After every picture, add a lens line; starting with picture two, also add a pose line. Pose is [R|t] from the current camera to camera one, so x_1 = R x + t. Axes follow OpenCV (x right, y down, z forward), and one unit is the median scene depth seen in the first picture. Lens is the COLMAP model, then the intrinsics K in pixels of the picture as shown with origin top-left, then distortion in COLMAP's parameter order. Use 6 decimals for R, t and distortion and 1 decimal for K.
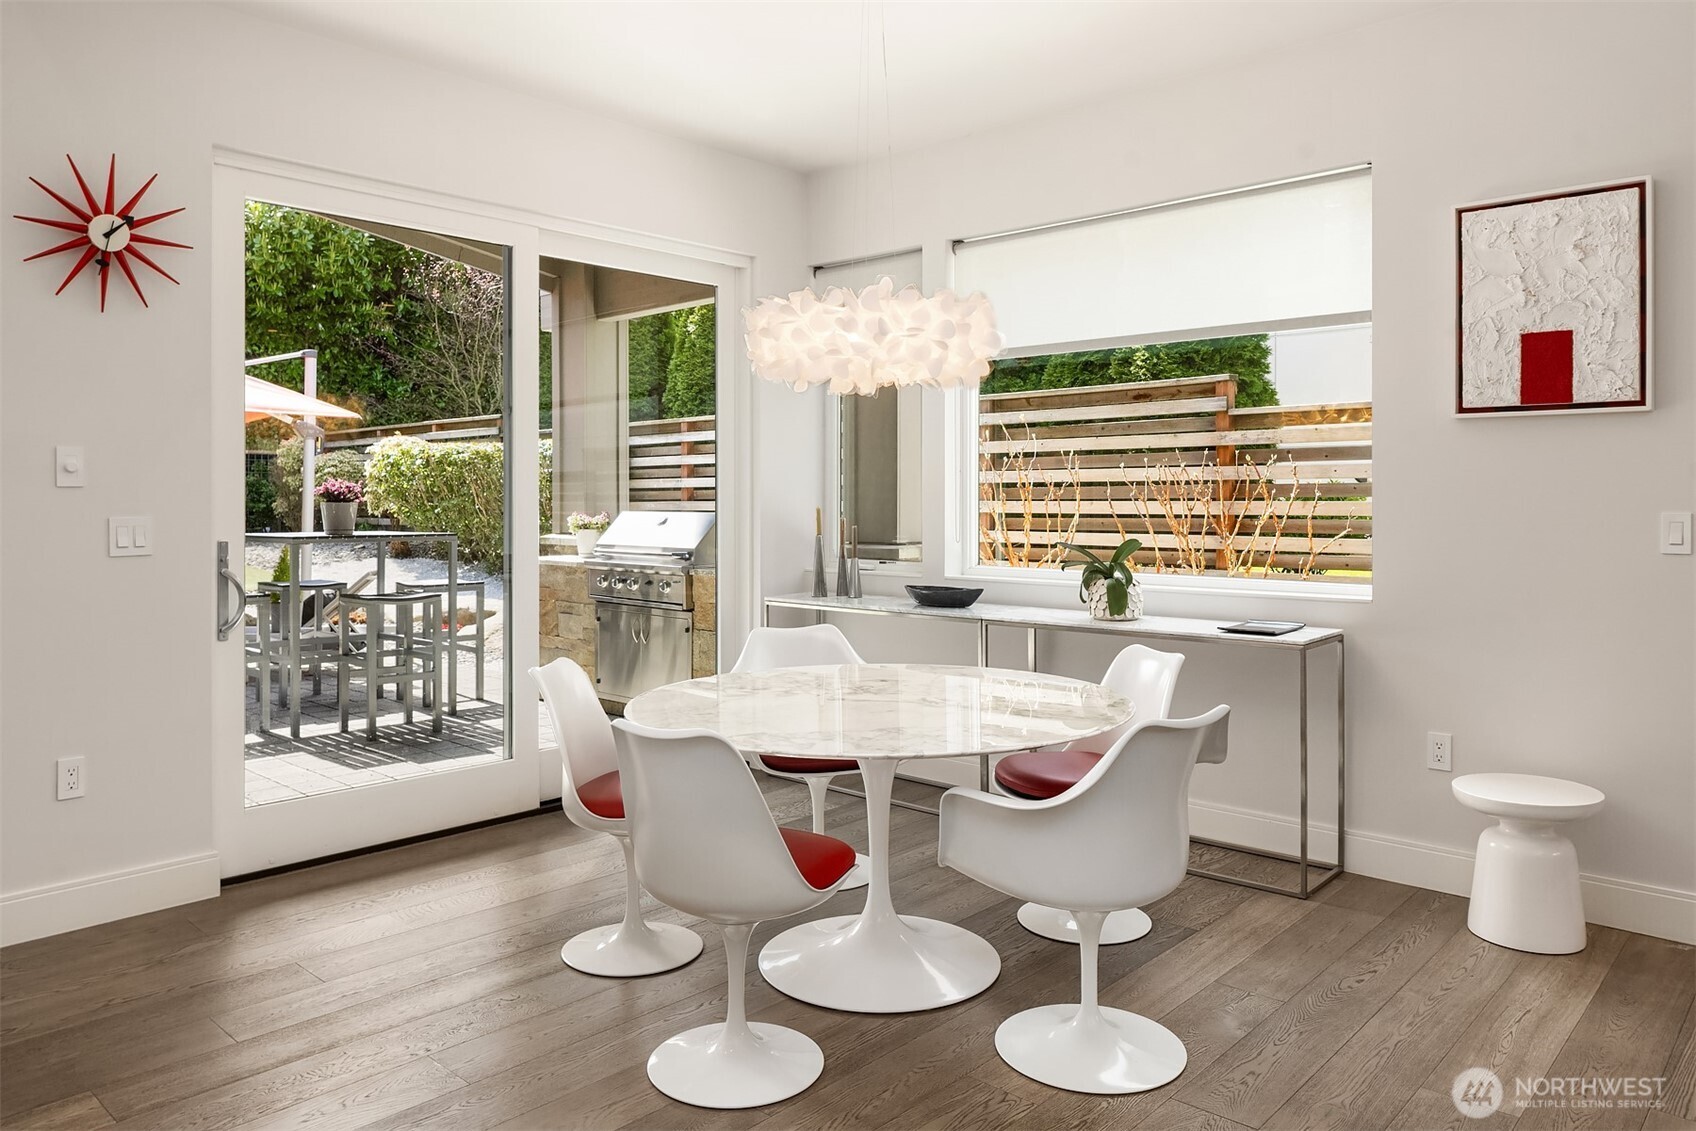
lens RADIAL K [[1144.0, 0, 825.3], [0, 1144.0, 502.7], [0, 0, 1]] dist [-0.007237, 0.007286]
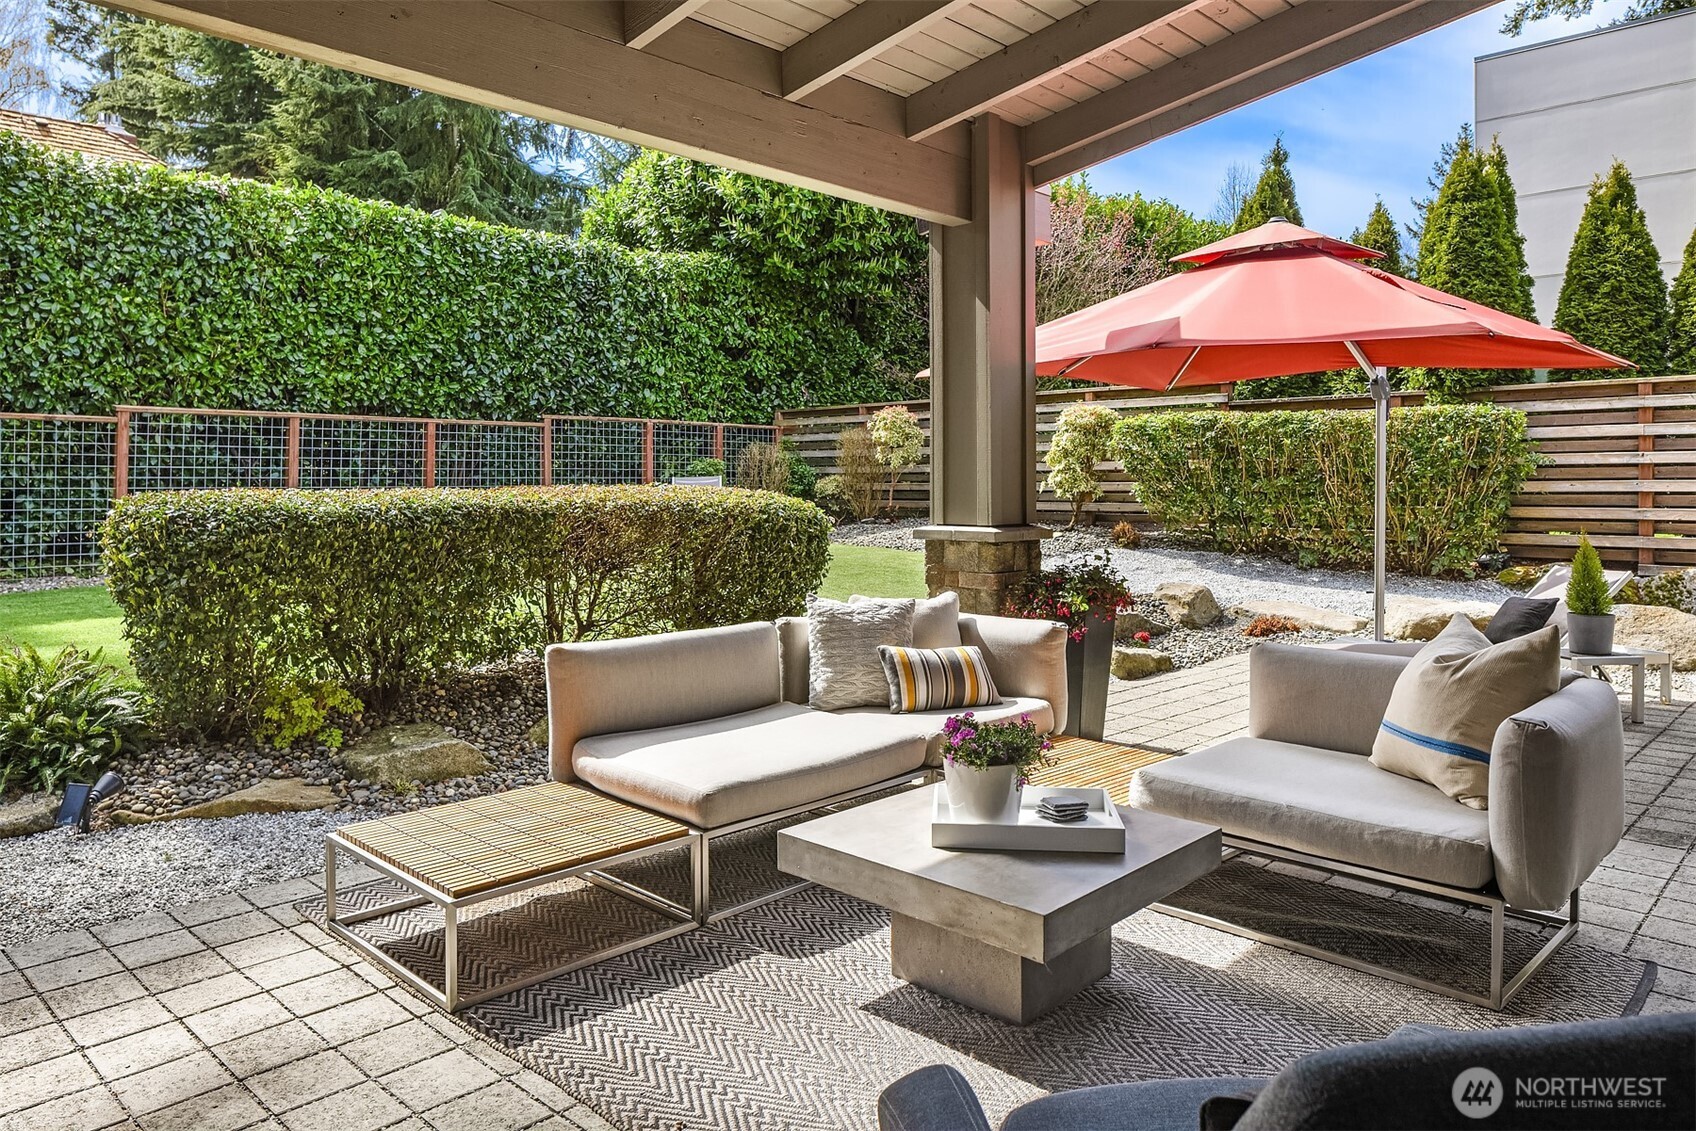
lens RADIAL K [[1144.0, 0, 848.4], [0, 1144.0, 489.8], [0, 0, 1]] dist [-0.007237, 0.007286]
pose [[0.999965, -0.001932, -0.008198, -1.706140], [0.001967, 0.999989, 0.004271, 0.002564], [0.008190, -0.004287, 0.999957, 0.454501]]
